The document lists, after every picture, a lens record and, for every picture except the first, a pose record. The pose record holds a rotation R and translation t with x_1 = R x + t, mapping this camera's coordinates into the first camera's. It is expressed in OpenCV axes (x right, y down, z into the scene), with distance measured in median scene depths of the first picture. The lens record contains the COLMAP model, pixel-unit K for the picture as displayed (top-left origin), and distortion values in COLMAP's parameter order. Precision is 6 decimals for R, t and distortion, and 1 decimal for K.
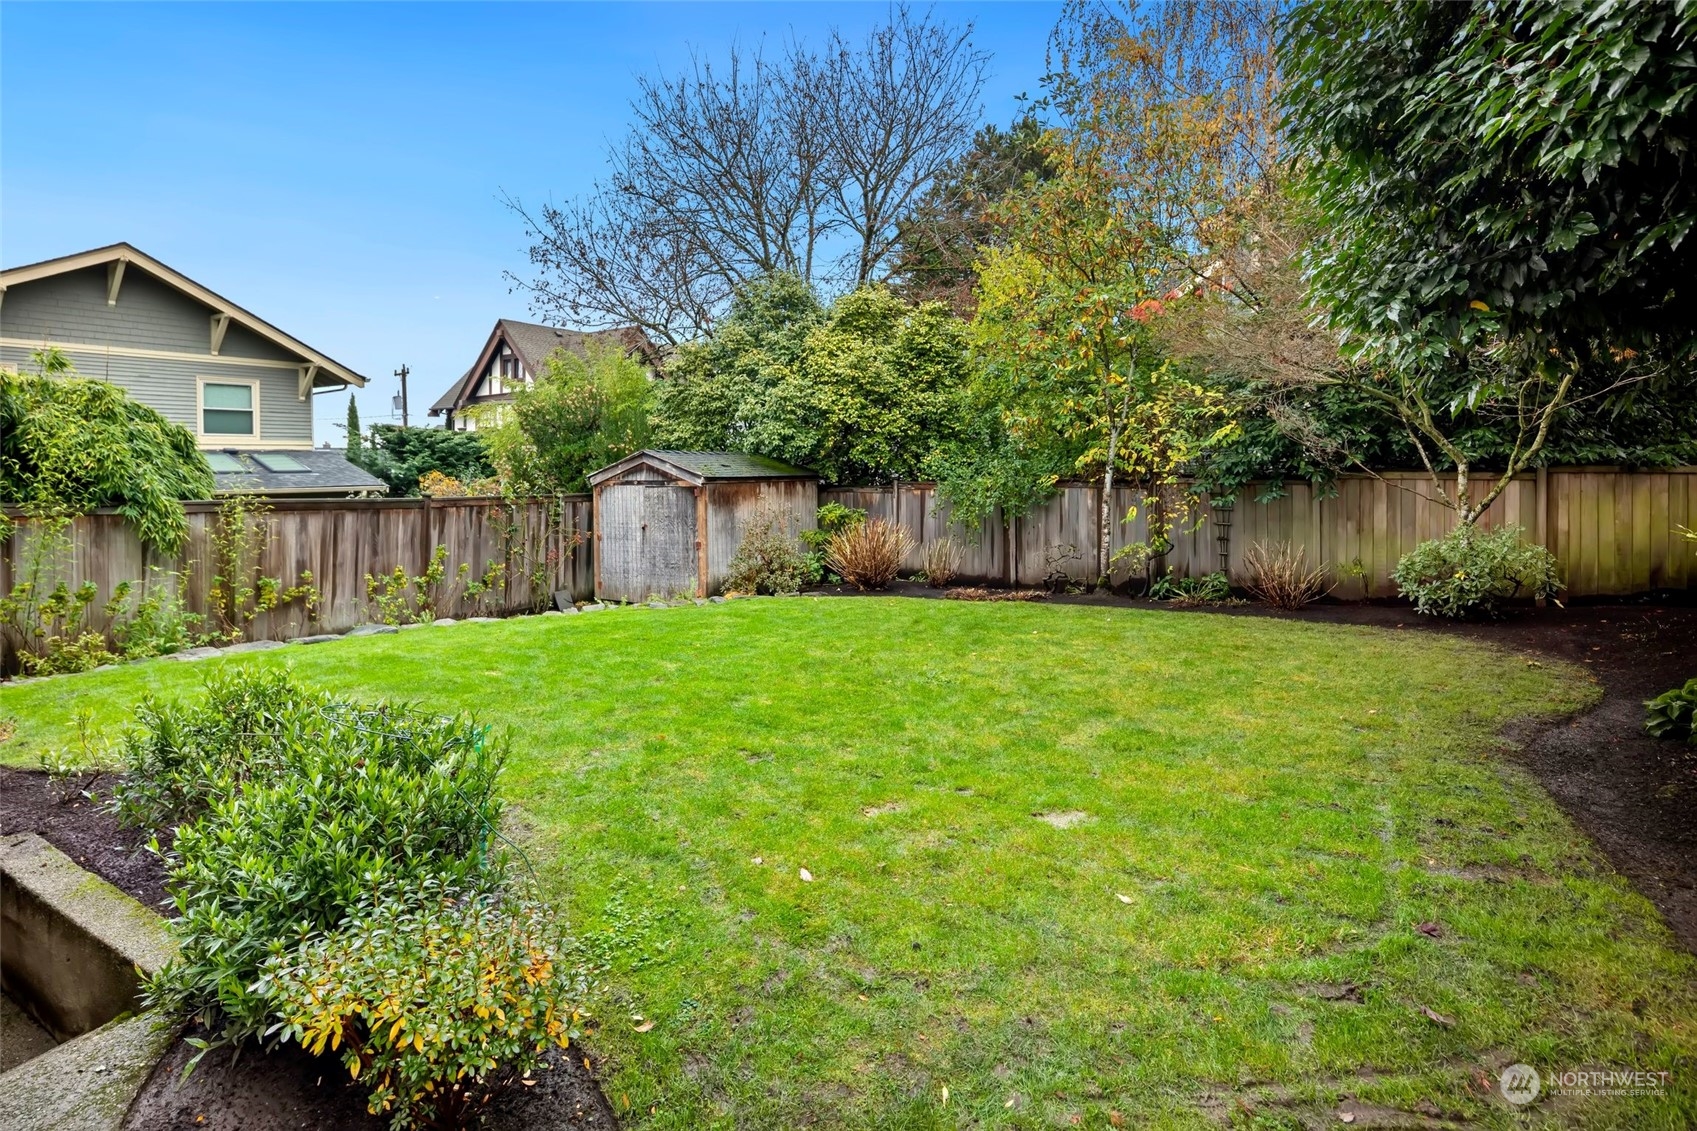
lens RADIAL K [[840.8, 0, 846.6], [0, 840.8, 476.0], [0, 0, 1]] dist [0.000415, -0.000601]
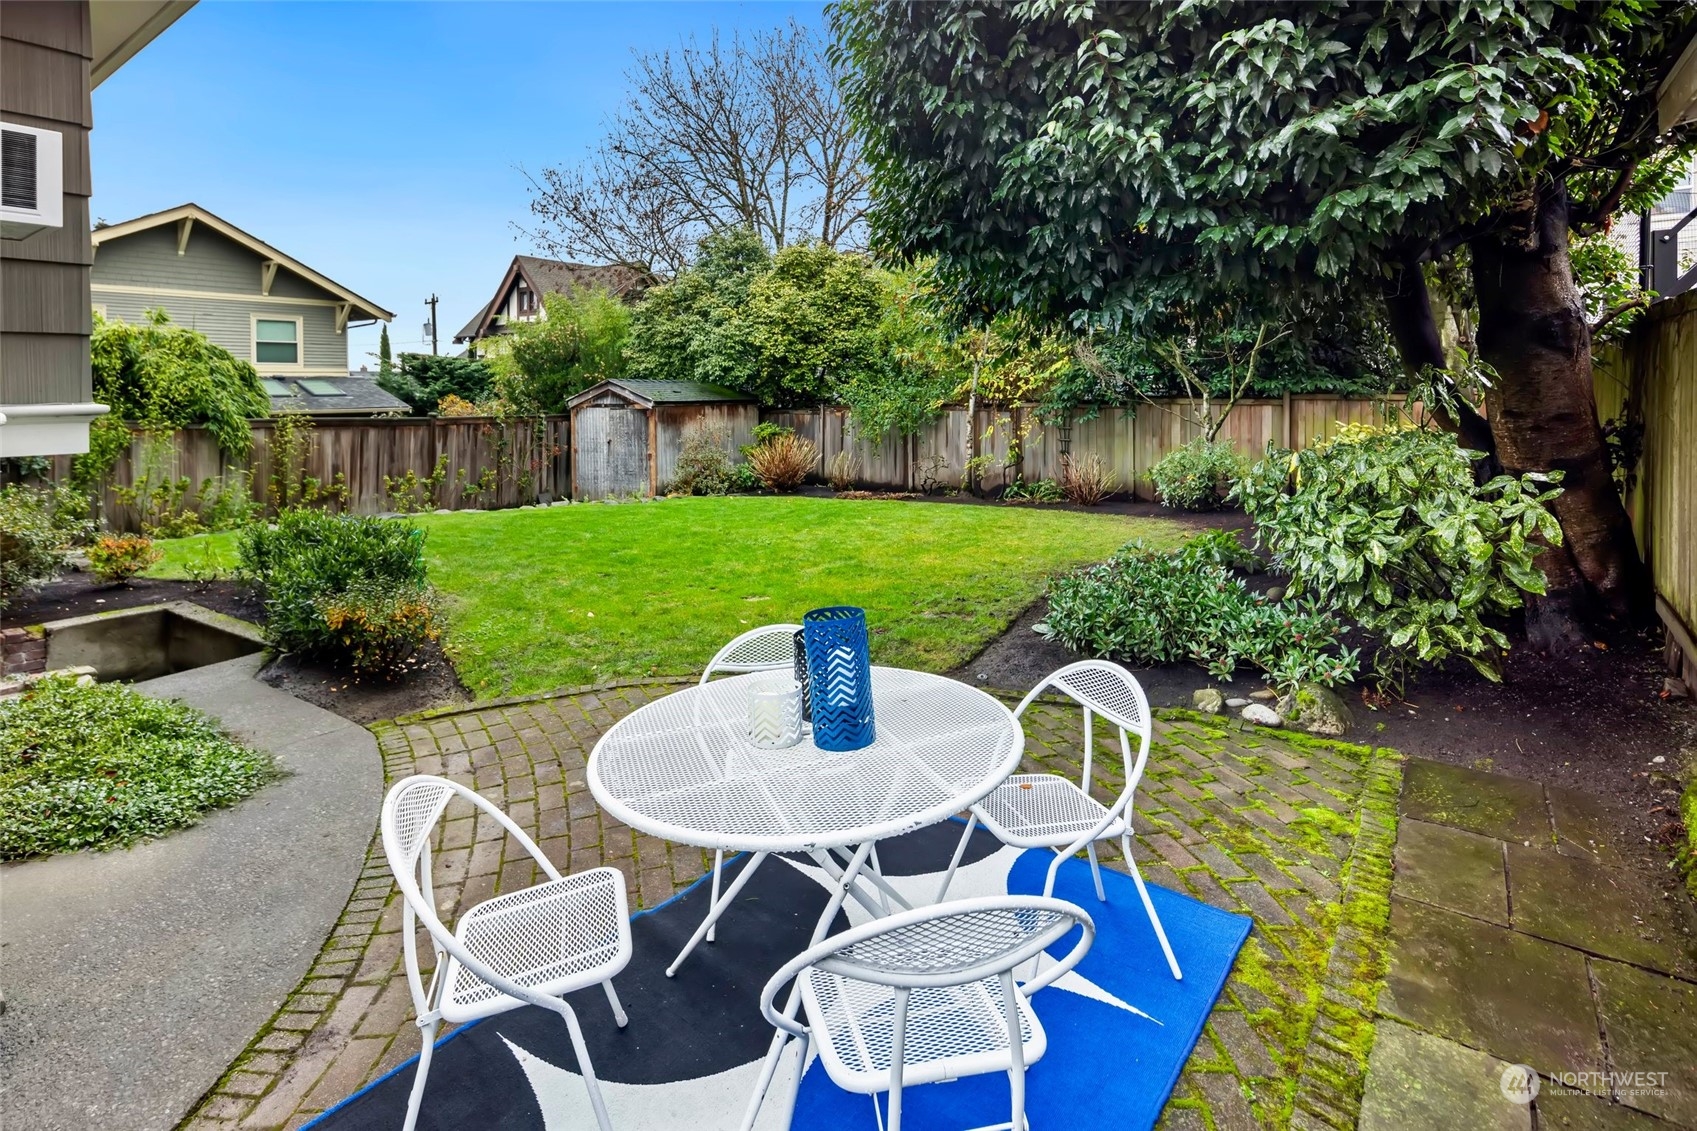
lens RADIAL K [[850.7, 0, 851.9], [0, 850.7, 401.6], [0, 0, 1]] dist [0.000914, 0.000486]
pose [[0.999393, 0.001698, -0.034785, 0.152669], [-0.001543, 0.999989, 0.004490, -0.003935], [0.034792, -0.004433, 0.999385, -0.225127]]
